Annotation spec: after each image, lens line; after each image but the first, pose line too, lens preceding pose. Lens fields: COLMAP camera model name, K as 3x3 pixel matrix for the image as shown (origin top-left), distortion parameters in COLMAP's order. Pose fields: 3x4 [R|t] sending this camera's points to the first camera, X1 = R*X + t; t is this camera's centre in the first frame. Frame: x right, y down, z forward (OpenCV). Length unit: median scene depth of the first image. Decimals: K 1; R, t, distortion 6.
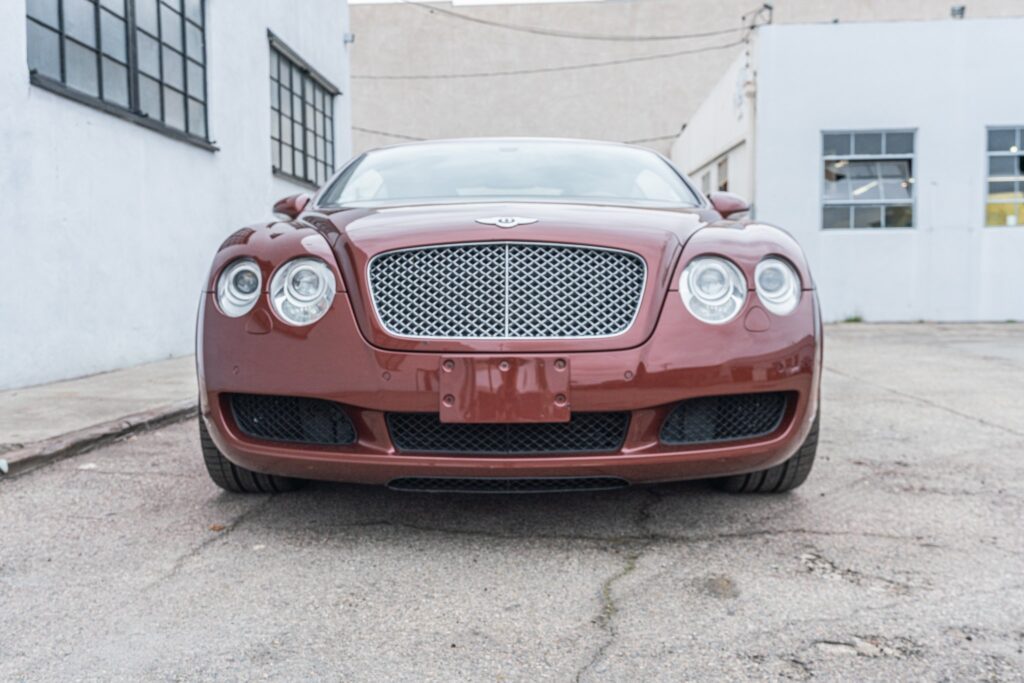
lens RADIAL K [[956.0, 0, 510.2], [0, 956.0, 349.8], [0, 0, 1]] dist [0.003485, 0.000000]
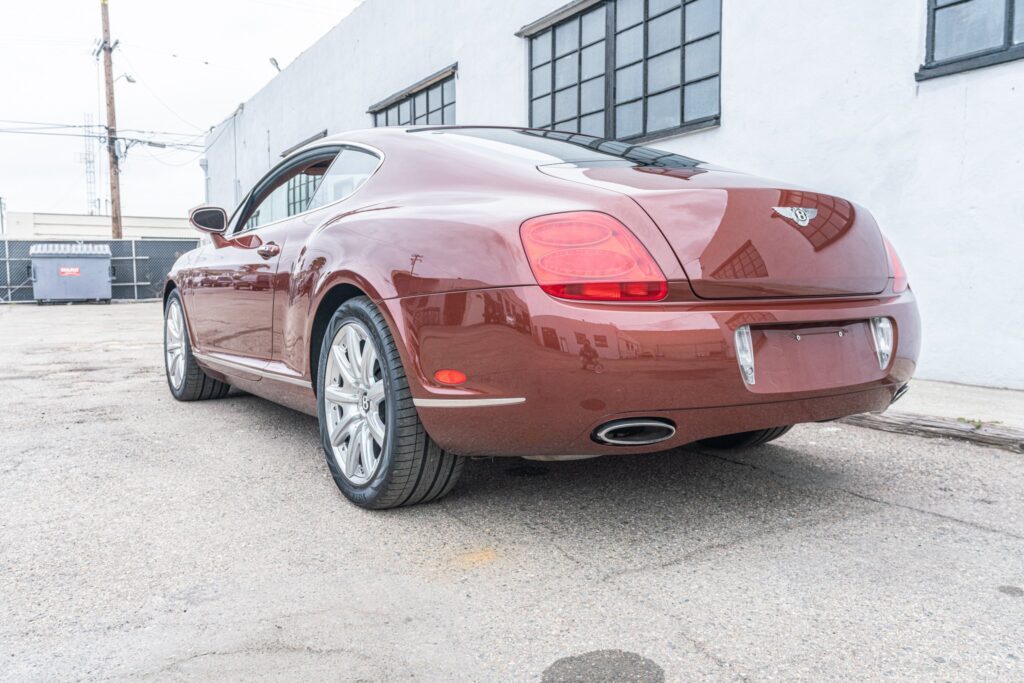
lens RADIAL K [[844.1, 0, 519.5], [0, 844.1, 343.2], [0, 0, 1]] dist [0.001179, 0.006278]
pose [[-0.835332, 0.054730, -0.547014, 0.256806], [-0.026440, 0.989881, 0.139415, -0.083799], [0.549109, 0.130921, -0.825433, 1.106104]]
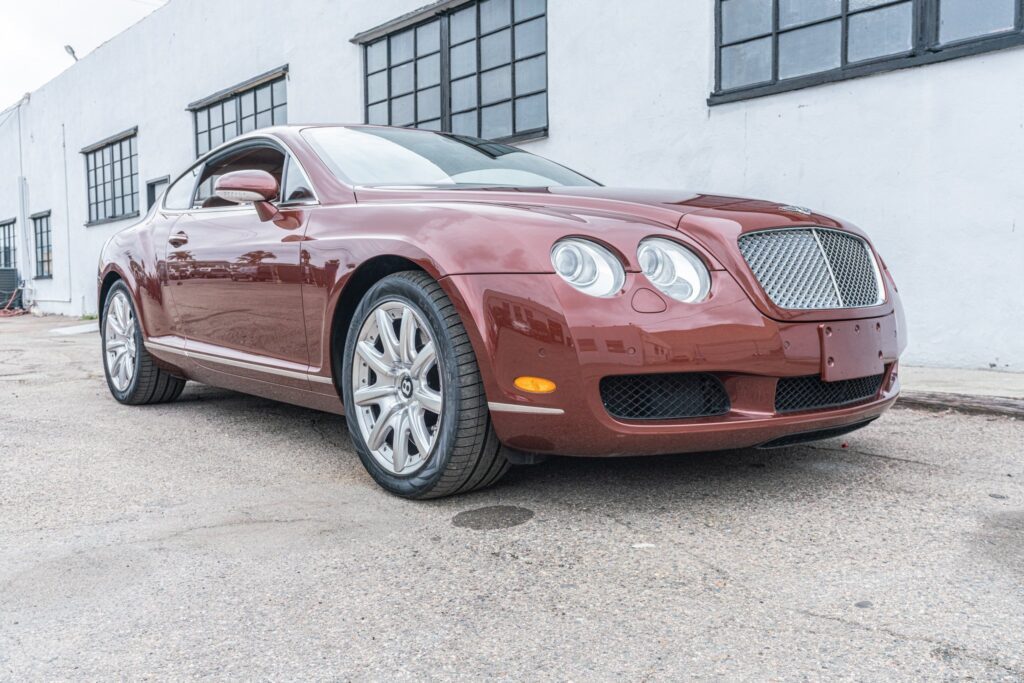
lens RADIAL K [[927.0, 0, 509.9], [0, 927.0, 324.8], [0, 0, 1]] dist [0.002725, 0.012474]
pose [[-0.719954, 0.049691, -0.692240, 0.359997], [-0.026200, 0.994776, 0.098658, -0.080703], [0.693527, 0.089166, -0.714892, 1.207076]]
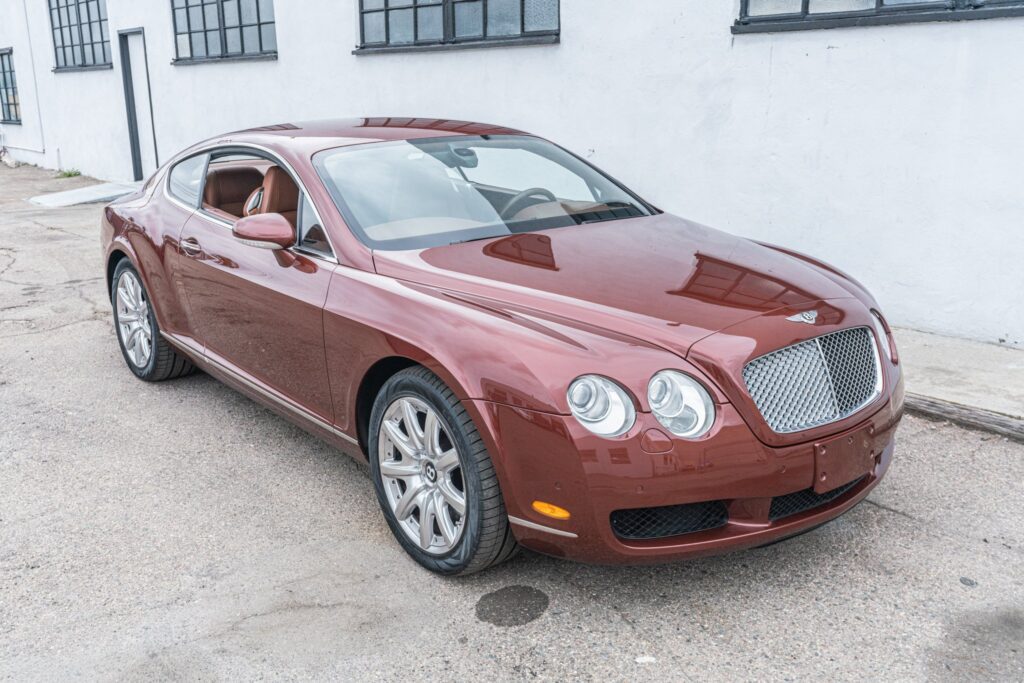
lens RADIAL K [[993.0, 0, 506.3], [0, 993.0, 334.3], [0, 0, 1]] dist [0.012333, 0.000000]
pose [[-0.723899, 0.191723, -0.662731, 0.383680], [-0.024308, 0.952926, 0.302226, -0.206832], [0.689478, 0.234891, -0.685161, 1.217875]]
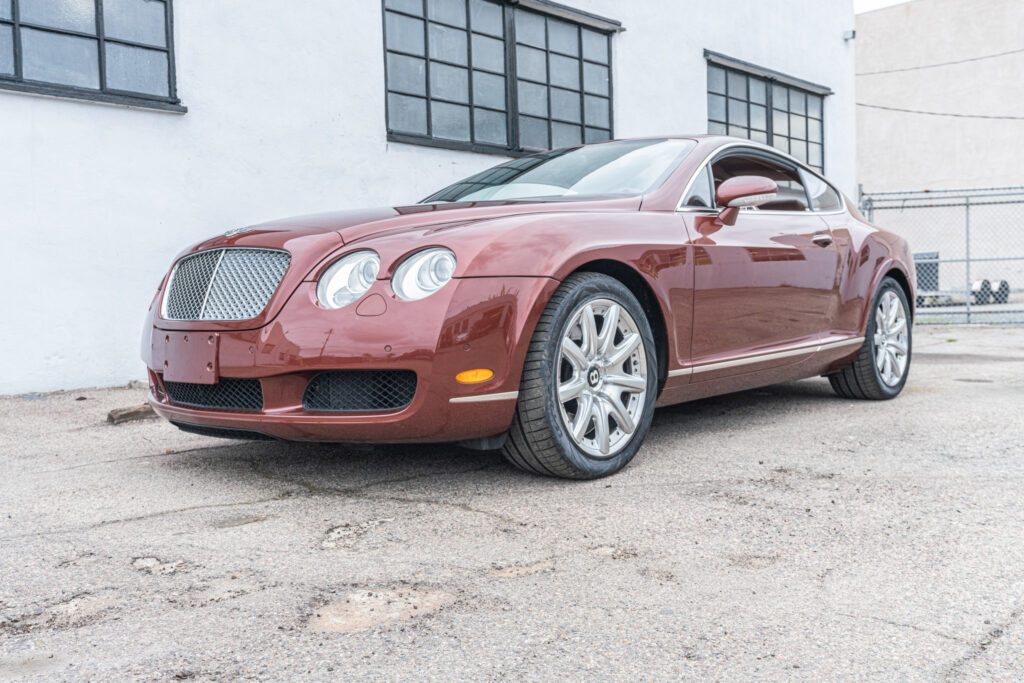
lens RADIAL K [[927.0, 0, 504.5], [0, 927.0, 335.4], [0, 0, 1]] dist [0.002725, 0.012474]
pose [[0.753544, 0.013222, -0.657265, 0.350241], [-0.025291, 0.999641, -0.008887, 0.003225], [0.656911, 0.023320, 0.753607, 0.089714]]
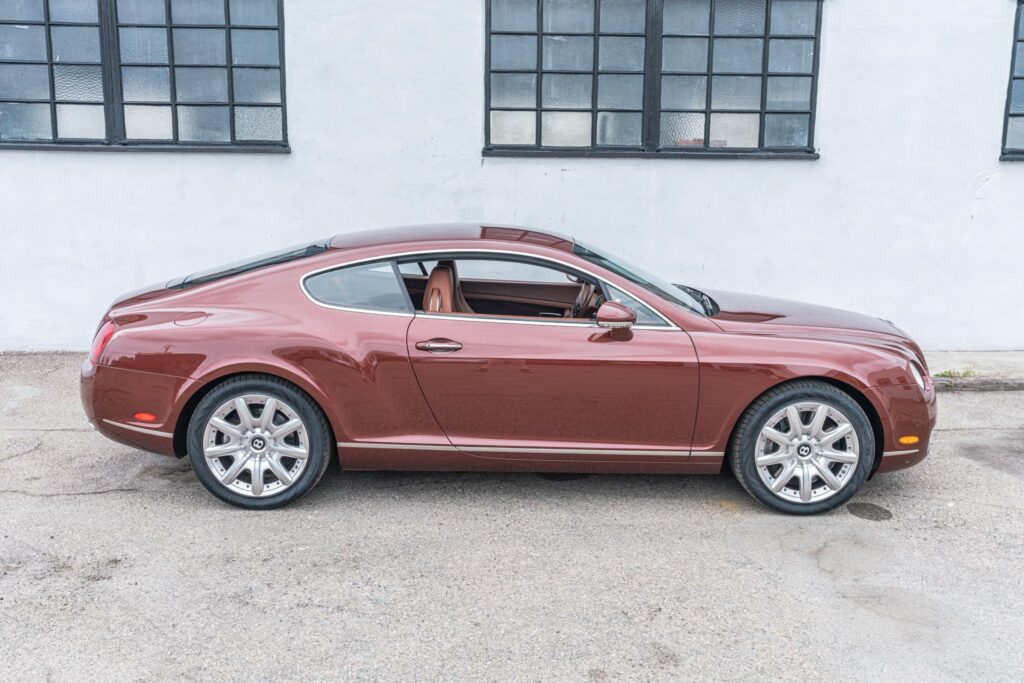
lens RADIAL K [[884.0, 0, 515.1], [0, 884.0, 345.7], [0, 0, 1]] dist [0.001505, 0.009723]
pose [[0.116489, 0.189466, -0.974953, 0.665081], [-0.080693, 0.980196, 0.180843, -0.172979], [0.989909, 0.057606, 0.129470, 0.633809]]
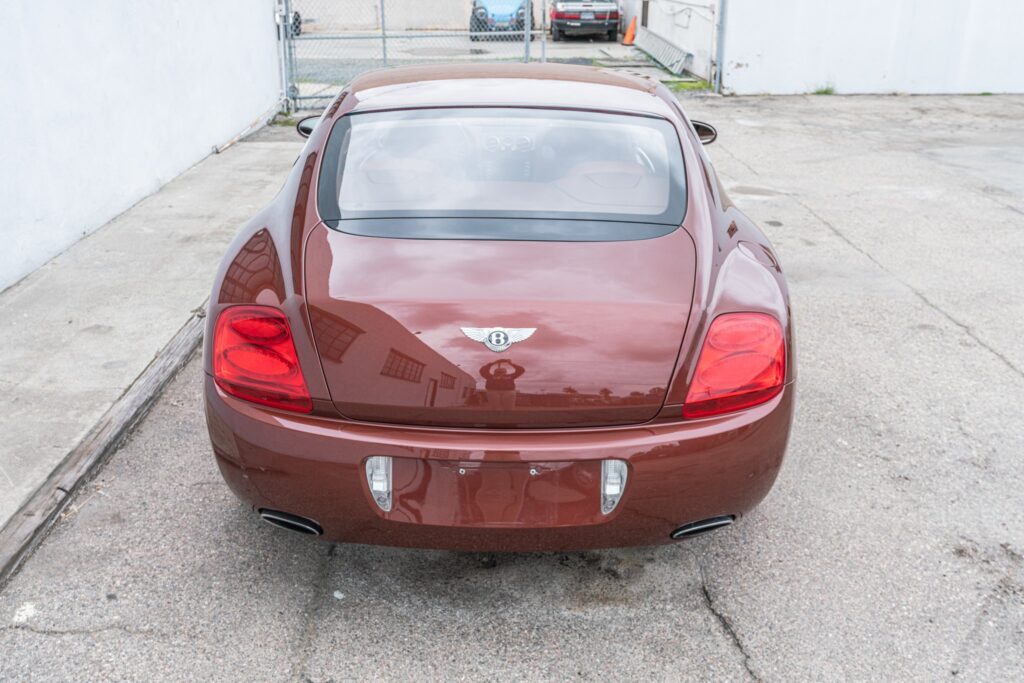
lens RADIAL K [[962.7, 0, 513.6], [0, 962.7, 351.1], [0, 0, 1]] dist [0.010189, 0.000000]
pose [[0.996667, -0.015828, 0.080030, -0.047487], [-0.008554, 0.955314, 0.295469, -0.145709], [-0.081131, -0.295168, 0.951995, 0.128349]]
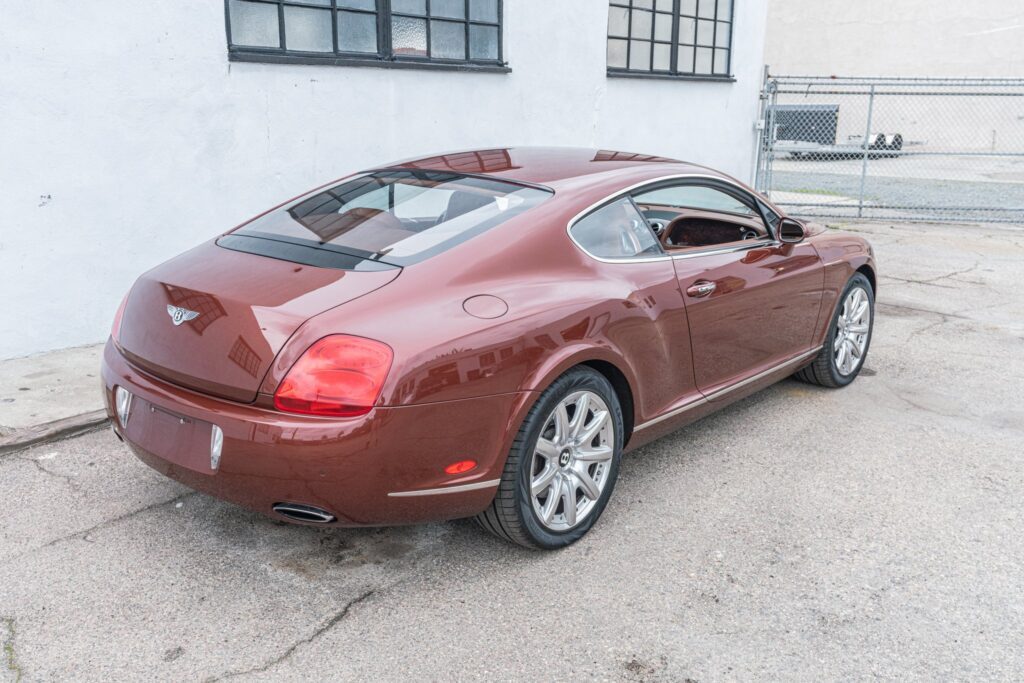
lens RADIAL K [[927.0, 0, 507.4], [0, 927.0, 332.2], [0, 0, 1]] dist [0.002725, 0.012474]
pose [[0.818170, 0.154438, -0.553848, 0.313349], [-0.055898, 0.980054, 0.190709, -0.136318], [0.572253, -0.125073, 0.810483, 0.176592]]
